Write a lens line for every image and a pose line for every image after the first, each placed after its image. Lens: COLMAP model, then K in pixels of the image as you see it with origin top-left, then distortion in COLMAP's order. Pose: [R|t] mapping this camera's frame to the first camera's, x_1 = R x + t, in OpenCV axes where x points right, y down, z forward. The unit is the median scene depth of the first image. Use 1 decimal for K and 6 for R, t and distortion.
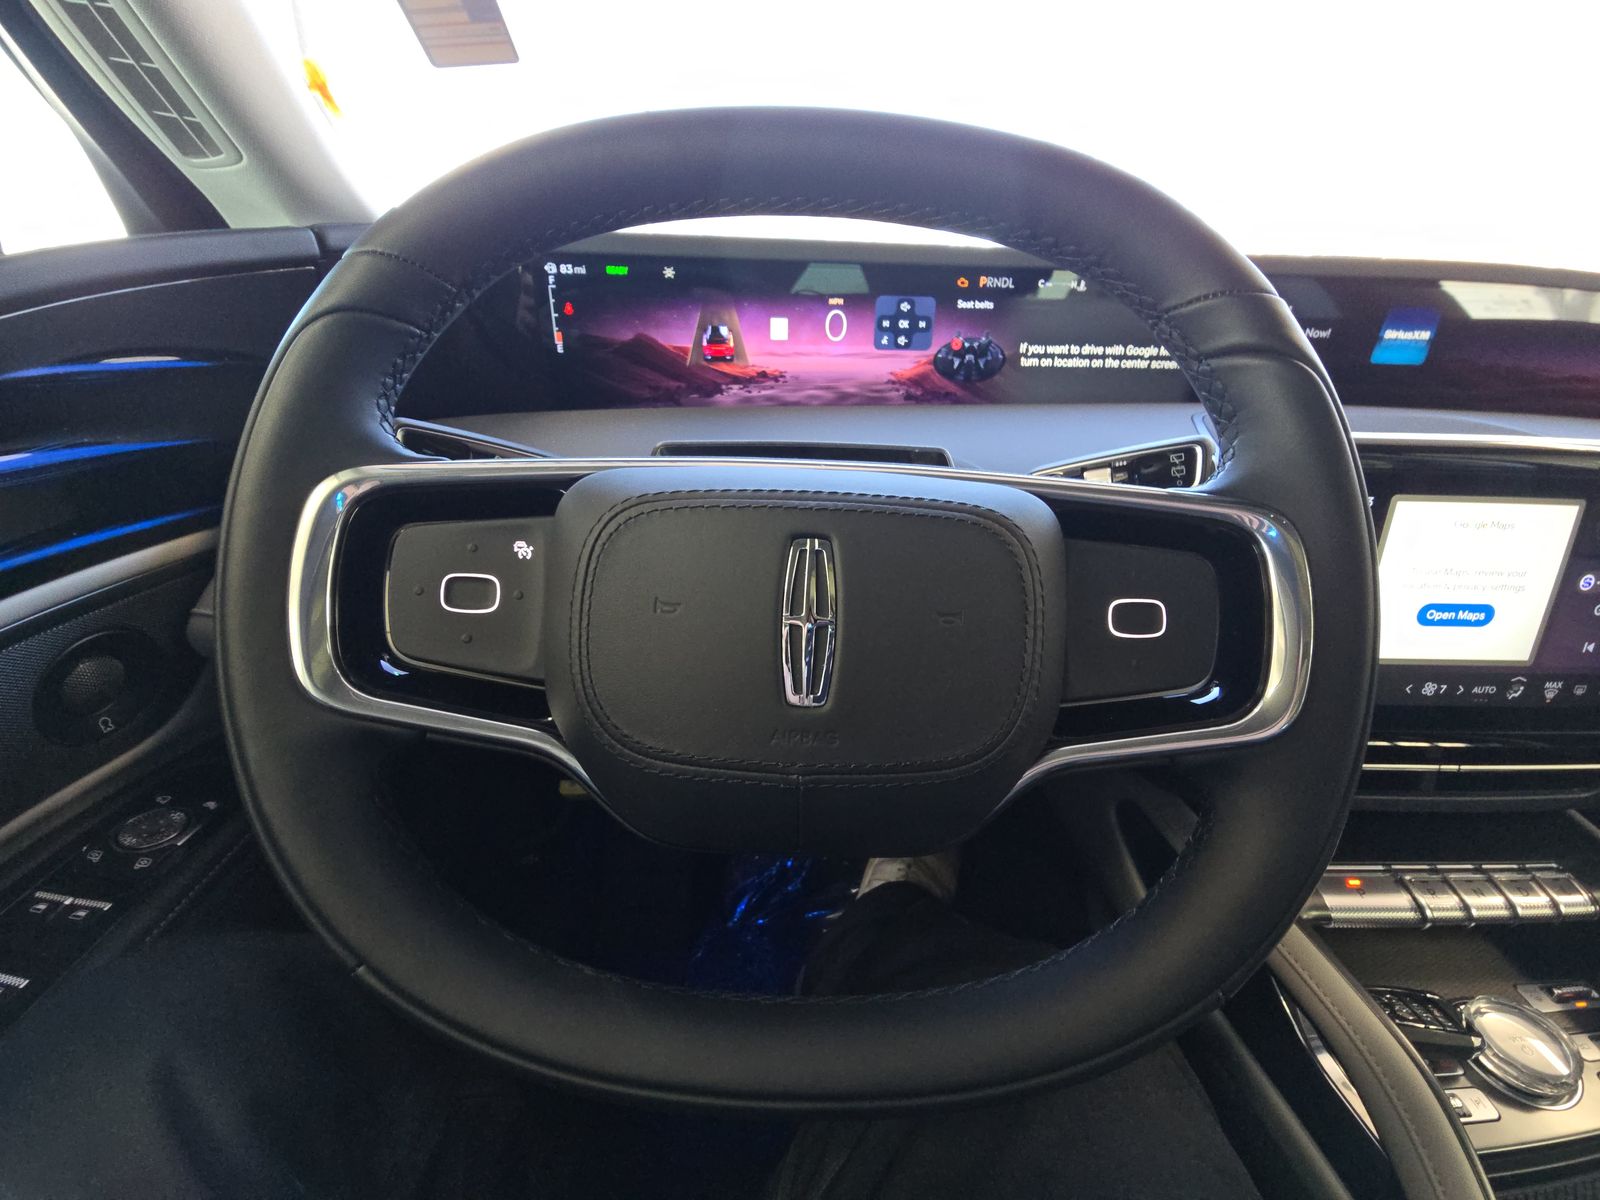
lens RADIAL K [[658.0, 0, 800.0], [0, 658.0, 600.0], [0, 0, 1]] dist [0.018165, -0.013385]
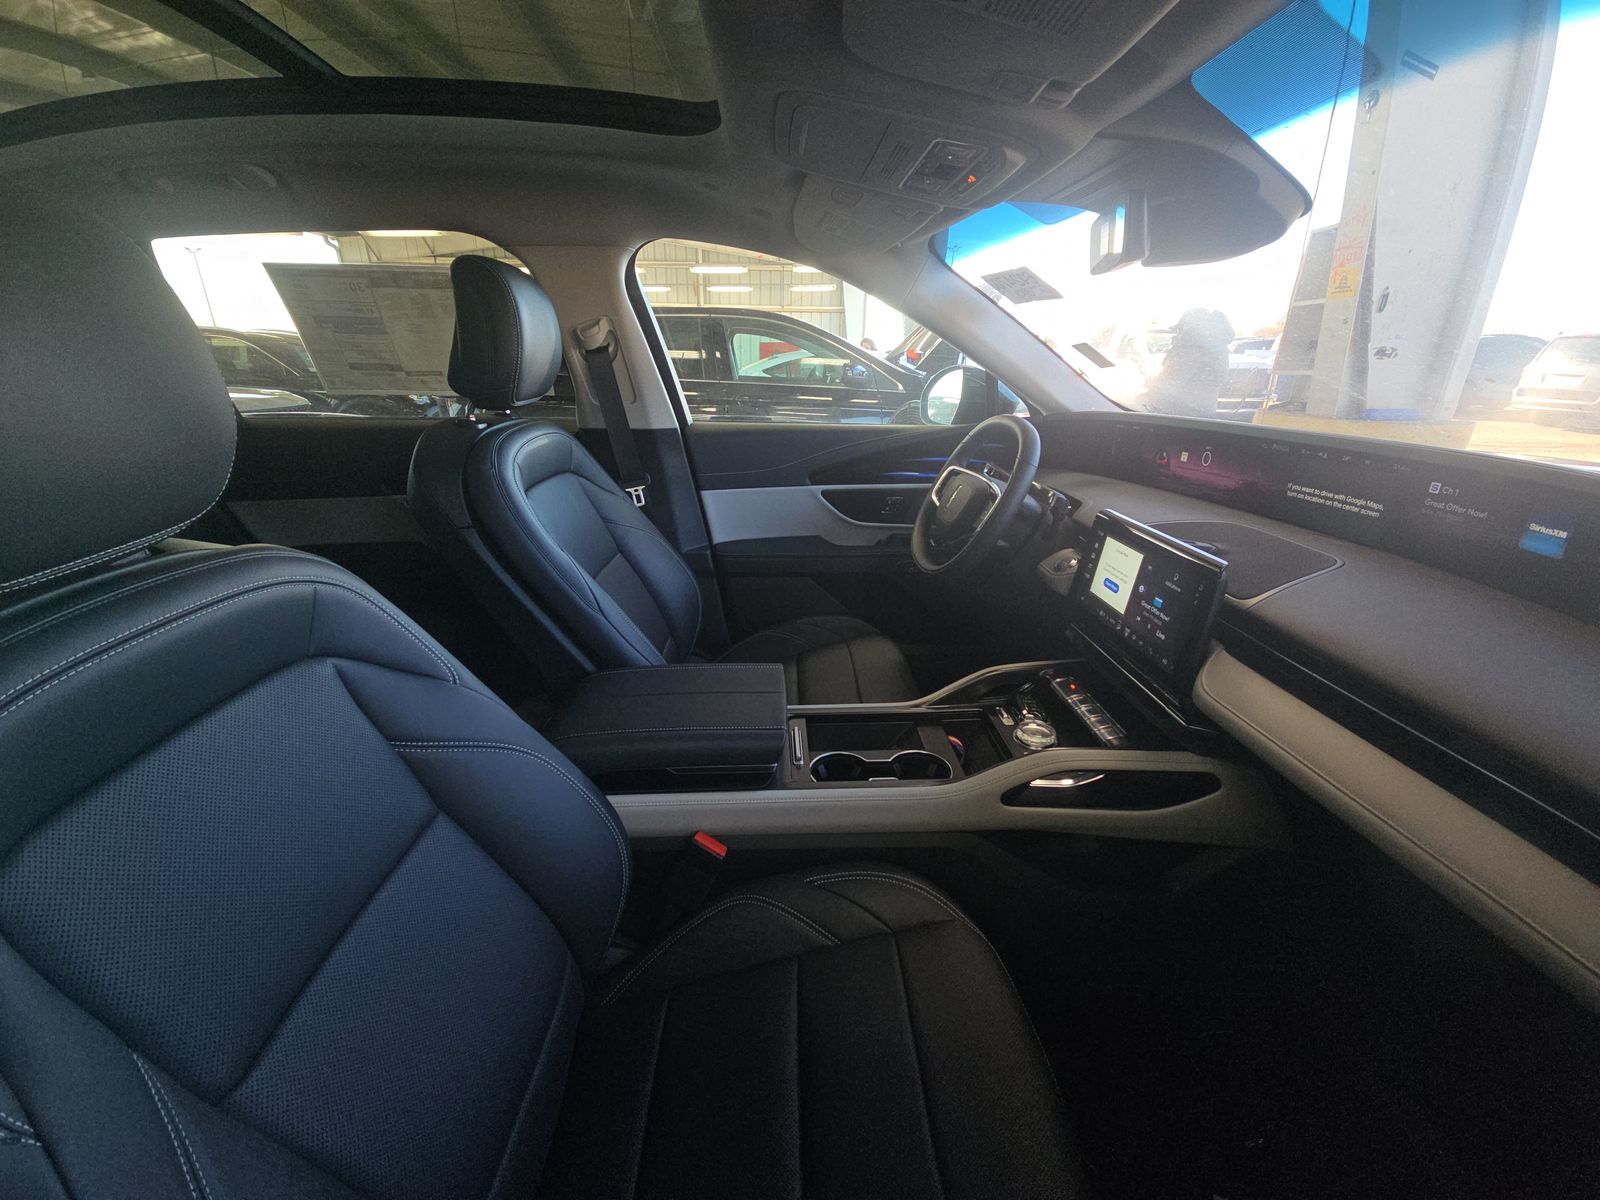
lens RADIAL K [[654.0, 0, 800.0], [0, 654.0, 600.0], [0, 0, 1]] dist [0.011852, -0.006878]
pose [[0.037723, 0.328179, -0.943862, 2.157524], [-0.405220, 0.868414, 0.285751, -0.107578], [0.913441, 0.371692, 0.165744, -0.345622]]
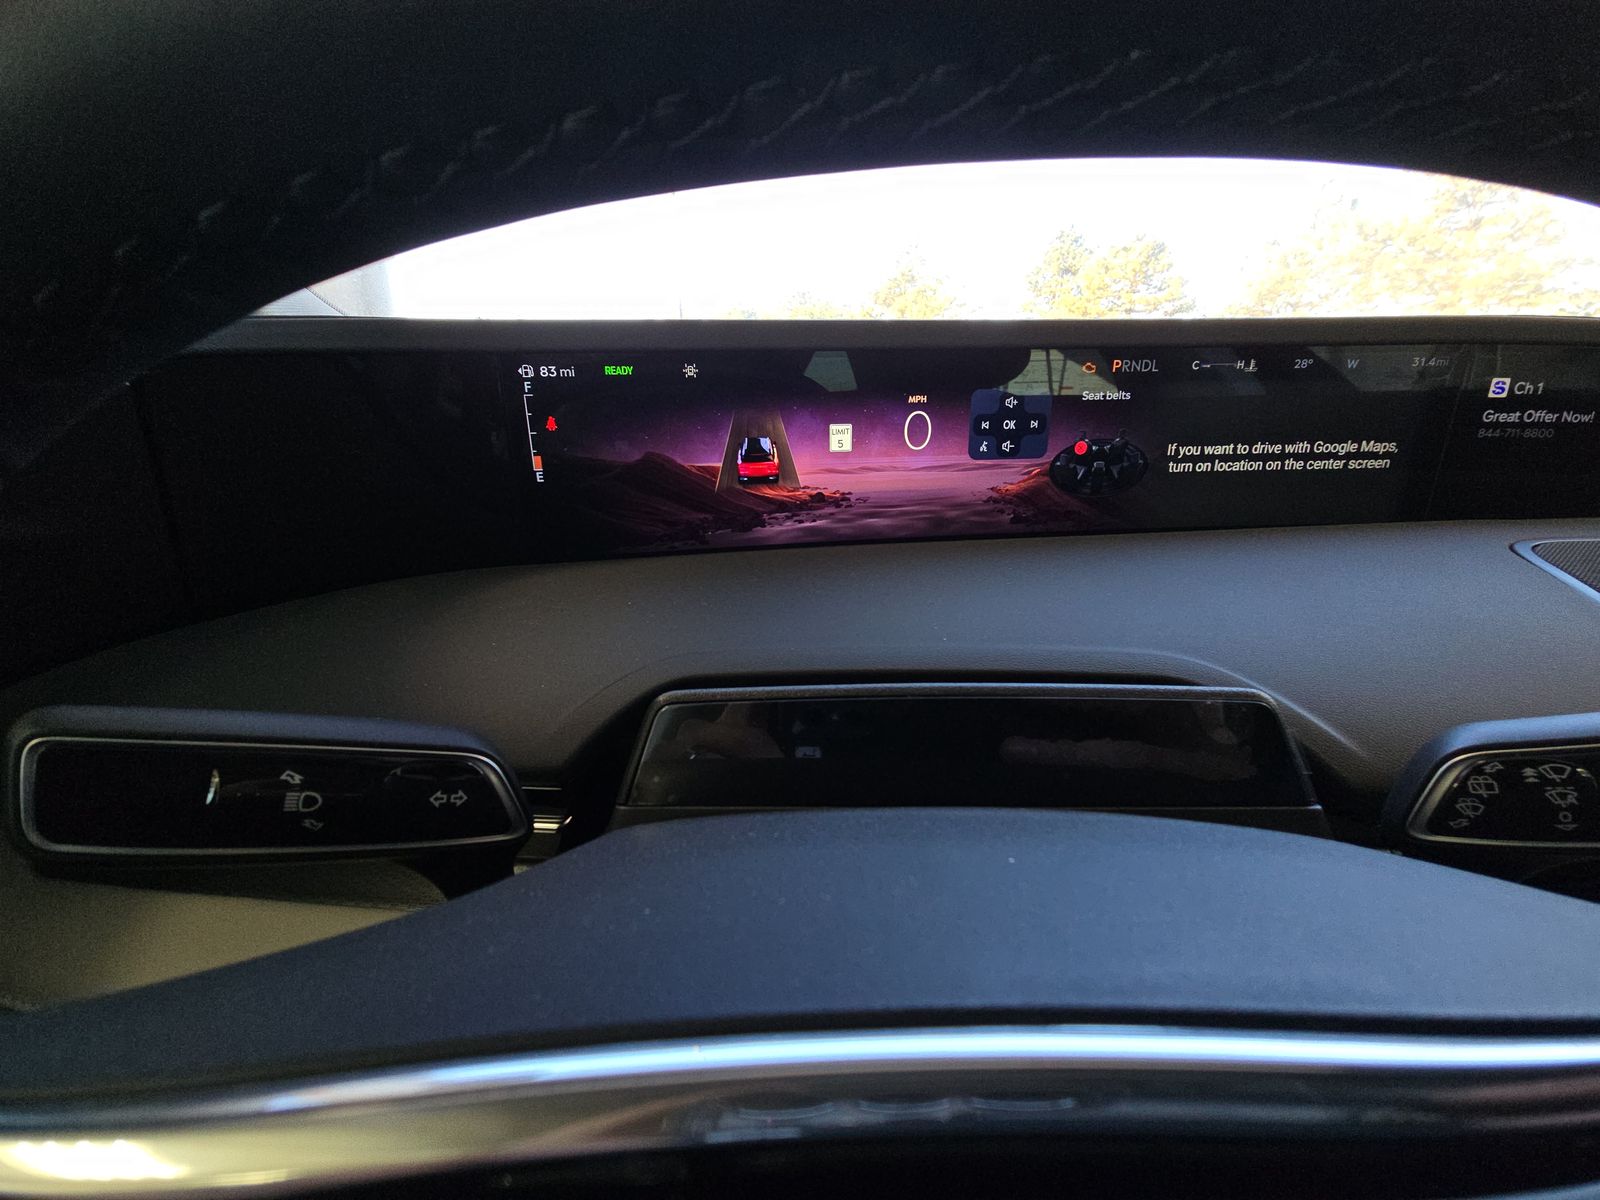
lens RADIAL K [[654.0, 0, 800.0], [0, 654.0, 600.0], [0, 0, 1]] dist [0.011852, -0.006878]
pose [[0.998837, -0.025686, -0.040812, -0.052304], [0.020456, 0.992101, -0.123763, -0.146446], [0.043669, 0.122784, 0.991472, 0.306557]]
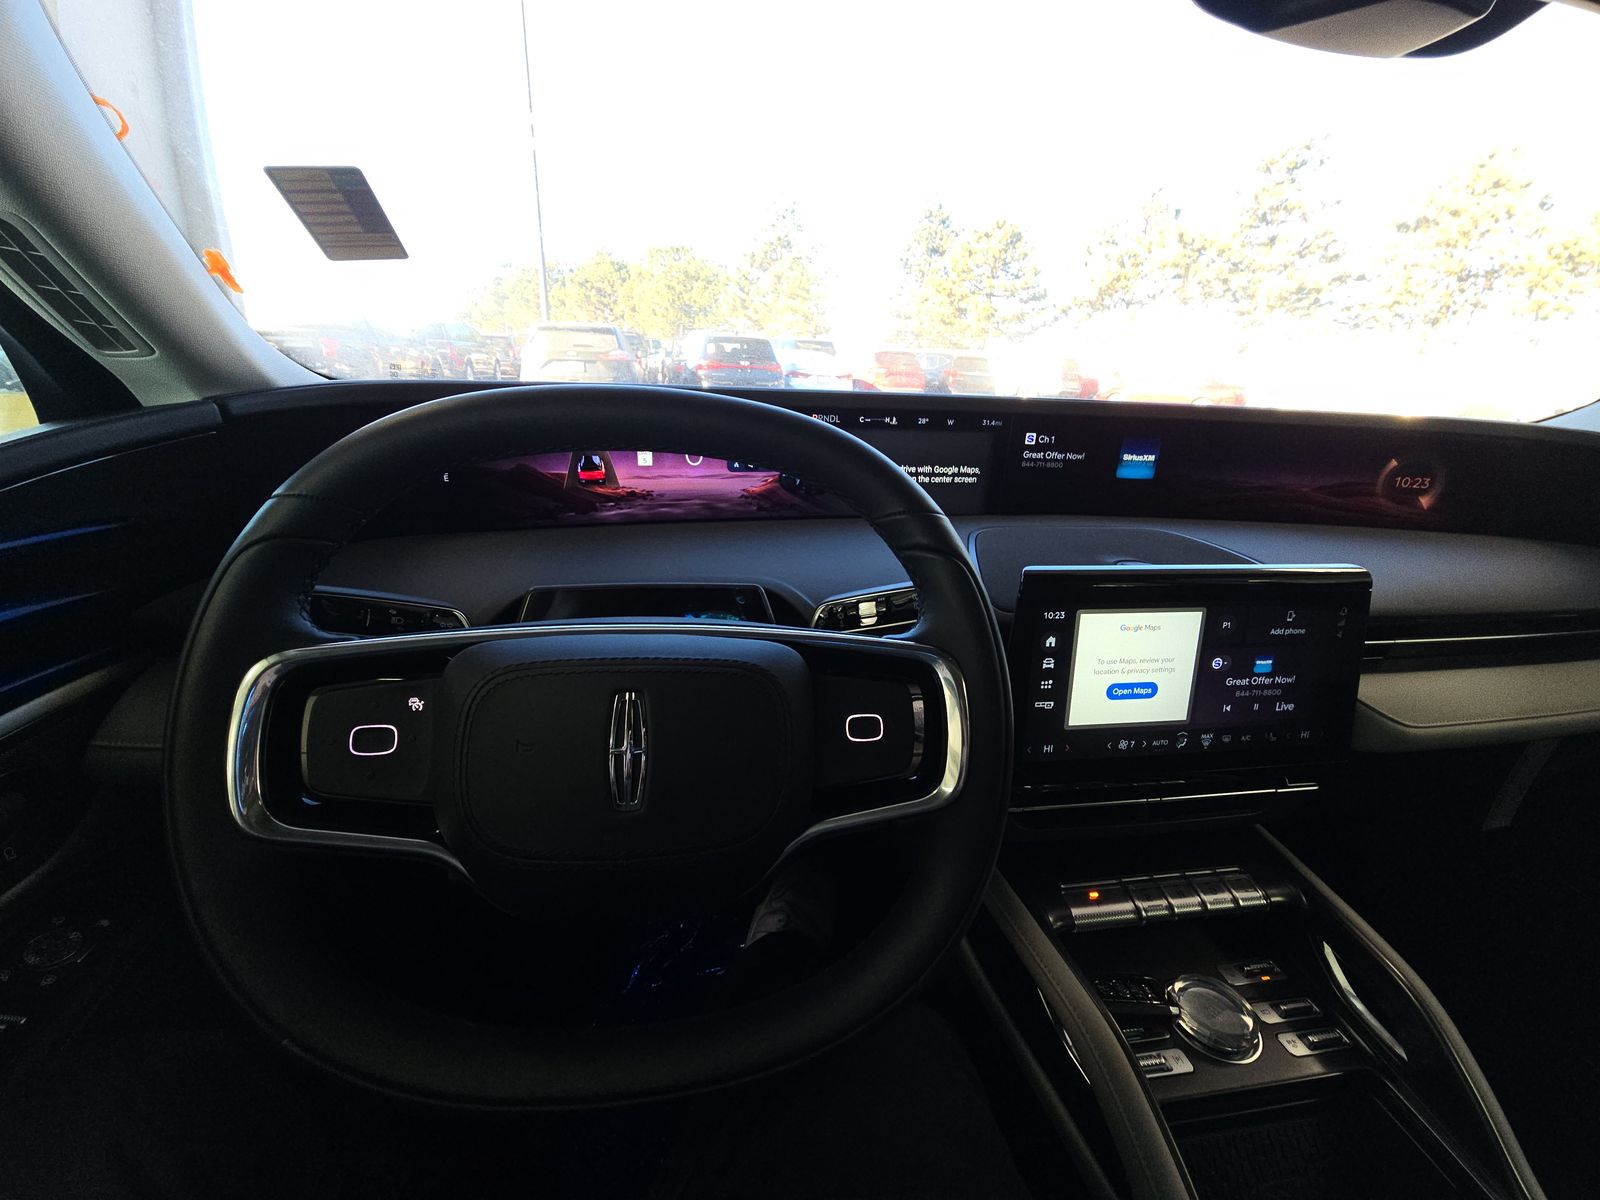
lens RADIAL K [[654.0, 0, 800.0], [0, 654.0, 600.0], [0, 0, 1]] dist [0.011852, -0.006878]
pose [[0.988988, -0.032381, 0.144413, 0.065917], [0.043017, 0.996537, -0.071152, -0.062601], [-0.141609, 0.076580, 0.986956, -0.175609]]
